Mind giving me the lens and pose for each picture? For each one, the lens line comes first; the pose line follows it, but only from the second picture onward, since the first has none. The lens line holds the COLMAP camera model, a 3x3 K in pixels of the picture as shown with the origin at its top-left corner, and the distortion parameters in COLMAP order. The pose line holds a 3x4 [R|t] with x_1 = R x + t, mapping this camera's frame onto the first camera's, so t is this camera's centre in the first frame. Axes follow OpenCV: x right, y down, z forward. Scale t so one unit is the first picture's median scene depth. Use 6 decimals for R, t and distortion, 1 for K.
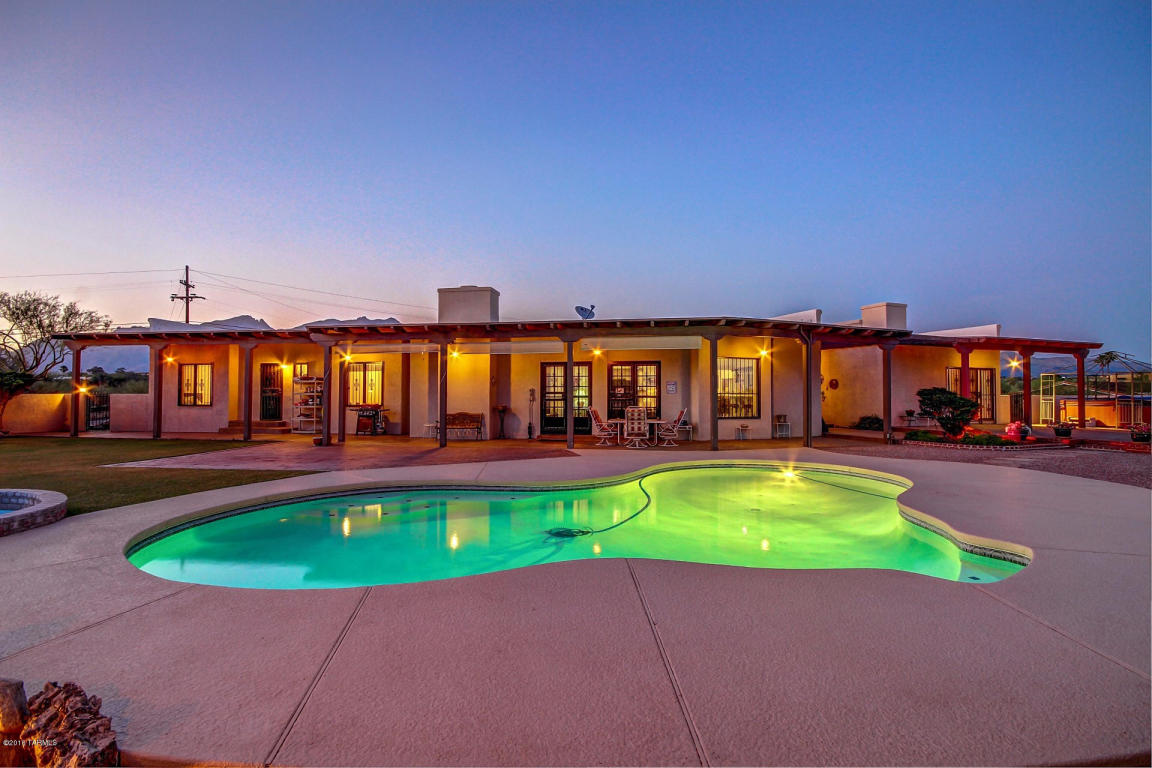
lens RADIAL K [[538.8, 0, 579.6], [0, 538.8, 387.8], [0, 0, 1]] dist [-0.000409, -0.000123]
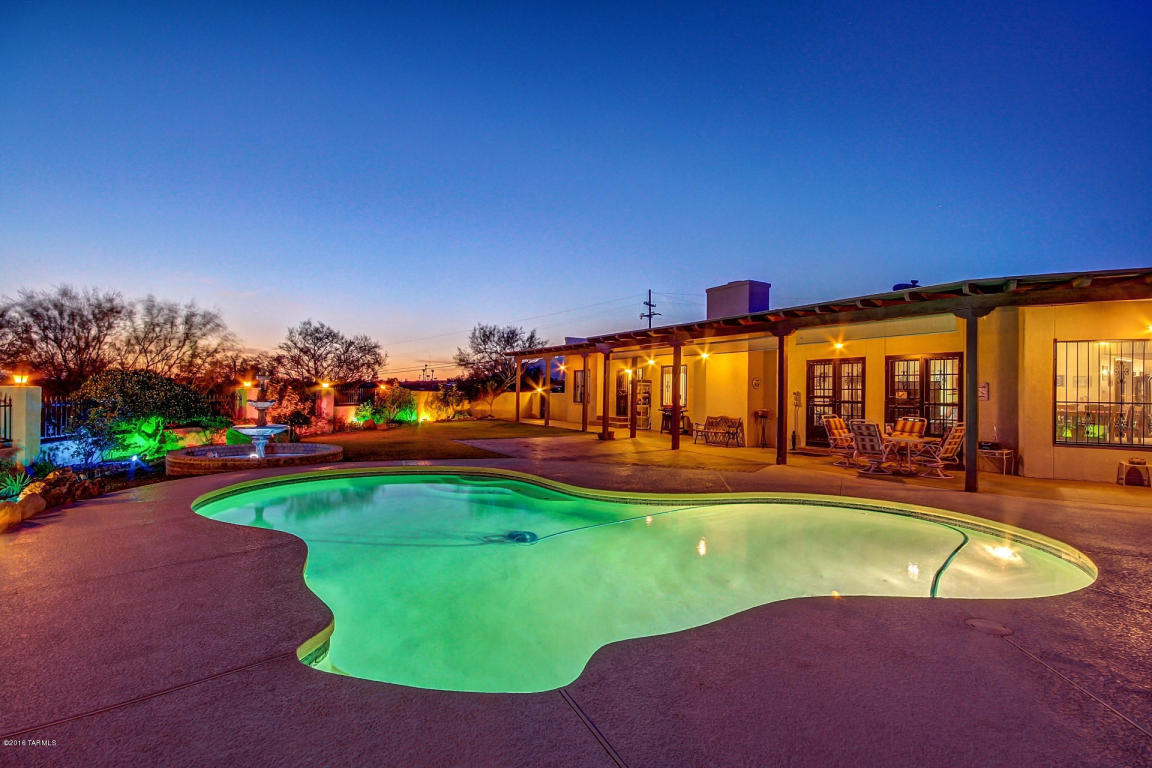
lens RADIAL K [[548.6, 0, 578.8], [0, 548.6, 386.0], [0, 0, 1]] dist [-0.003302, -0.000212]
pose [[0.634315, 0.000648, -0.773074, 0.404131], [-0.003277, 0.999993, -0.001850, -0.004649], [0.773068, 0.003707, 0.634313, 0.206029]]
